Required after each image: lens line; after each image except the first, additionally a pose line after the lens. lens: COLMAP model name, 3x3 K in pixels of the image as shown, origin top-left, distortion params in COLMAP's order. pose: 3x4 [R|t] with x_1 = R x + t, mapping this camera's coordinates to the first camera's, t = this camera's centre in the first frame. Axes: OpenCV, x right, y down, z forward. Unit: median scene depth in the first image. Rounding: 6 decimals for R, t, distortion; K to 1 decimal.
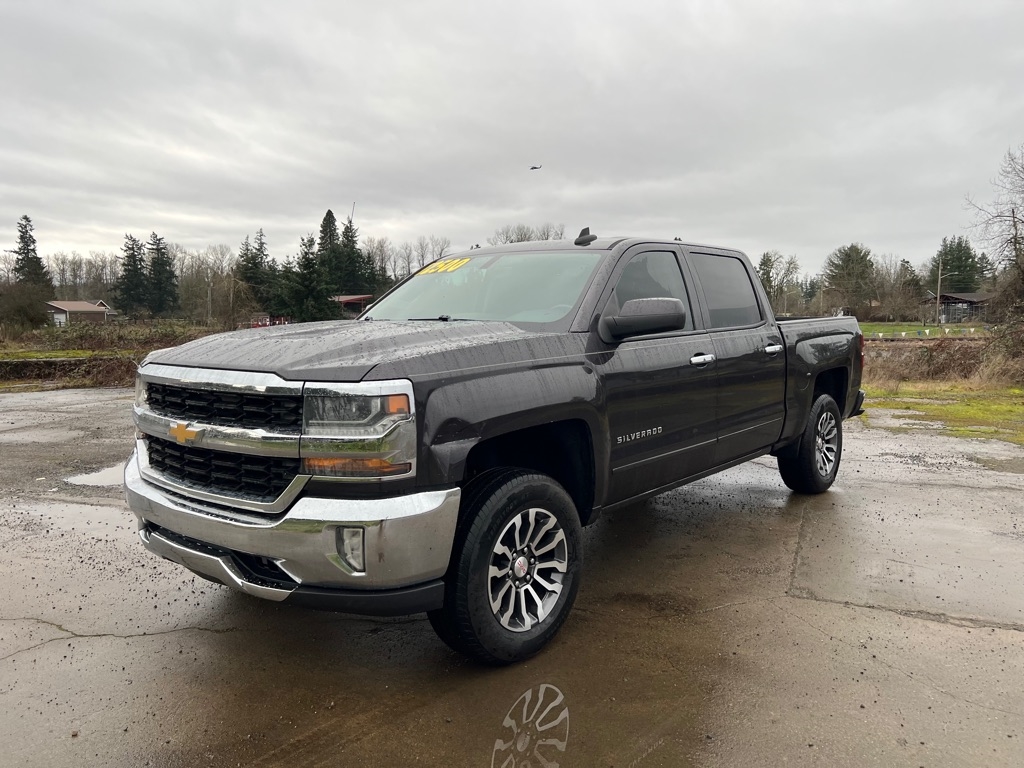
lens RADIAL K [[763.9, 0, 522.1], [0, 763.9, 388.7], [0, 0, 1]] dist [0.057886, -0.066705]
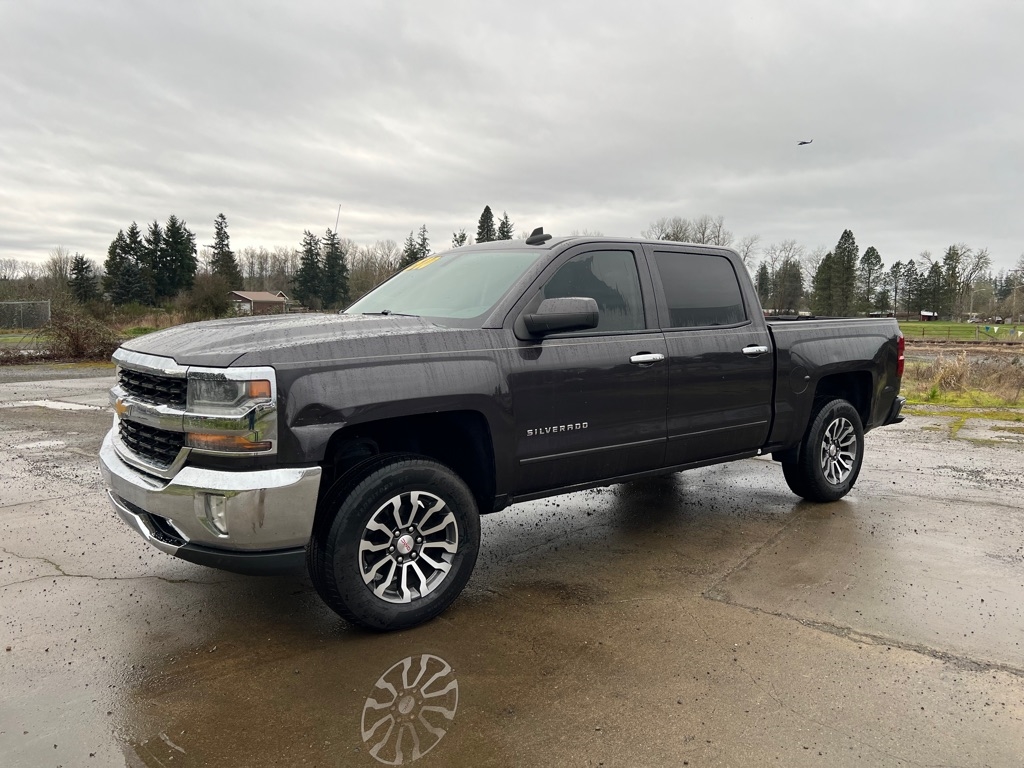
lens RADIAL K [[763.9, 0, 518.6], [0, 763.9, 388.6], [0, 0, 1]] dist [0.057886, -0.066705]
pose [[0.979571, 0.035953, -0.197859, 0.250559], [-0.034520, 0.999347, 0.010692, -0.003023], [0.198115, -0.003644, 0.980172, -0.020441]]
